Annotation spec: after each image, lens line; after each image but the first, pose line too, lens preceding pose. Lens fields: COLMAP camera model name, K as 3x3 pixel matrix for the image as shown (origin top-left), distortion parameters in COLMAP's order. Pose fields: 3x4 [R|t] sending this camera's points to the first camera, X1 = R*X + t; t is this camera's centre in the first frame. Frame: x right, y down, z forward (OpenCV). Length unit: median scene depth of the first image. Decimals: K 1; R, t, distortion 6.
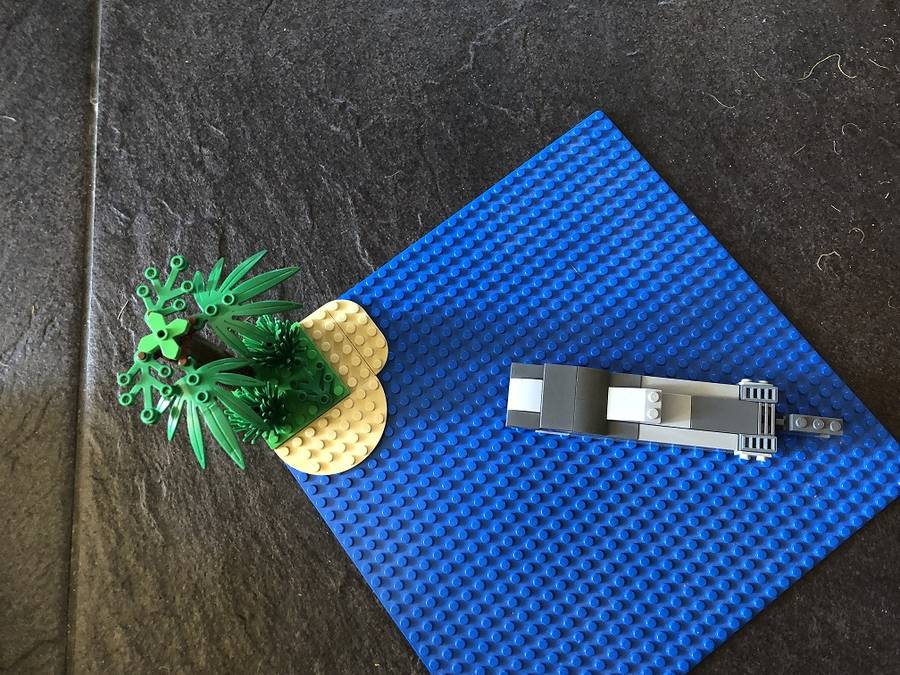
lens RADIAL K [[737.8, 0, 450.0], [0, 737.8, 337.5], [0, 0, 1]] dist [0.002275, 0.013265]
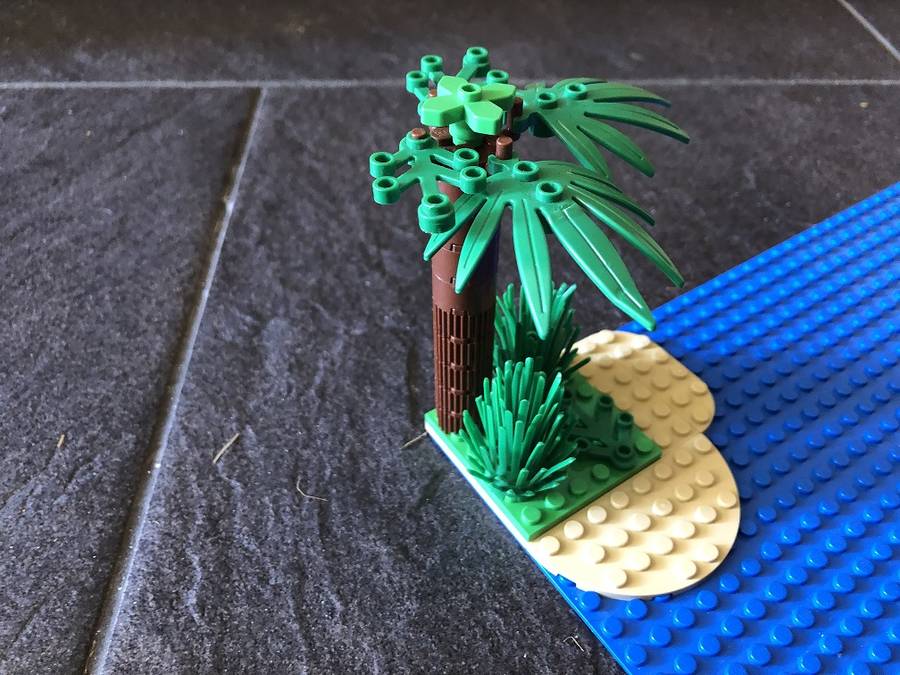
lens RADIAL K [[736.3, 0, 450.0], [0, 736.3, 337.5], [0, 0, 1]] dist [0.003817, 0.001002]
pose [[0.998588, 0.046815, -0.025111, -0.288387], [-0.052979, 0.842720, -0.535739, 0.307866], [-0.003919, 0.536313, 0.844010, 0.505979]]
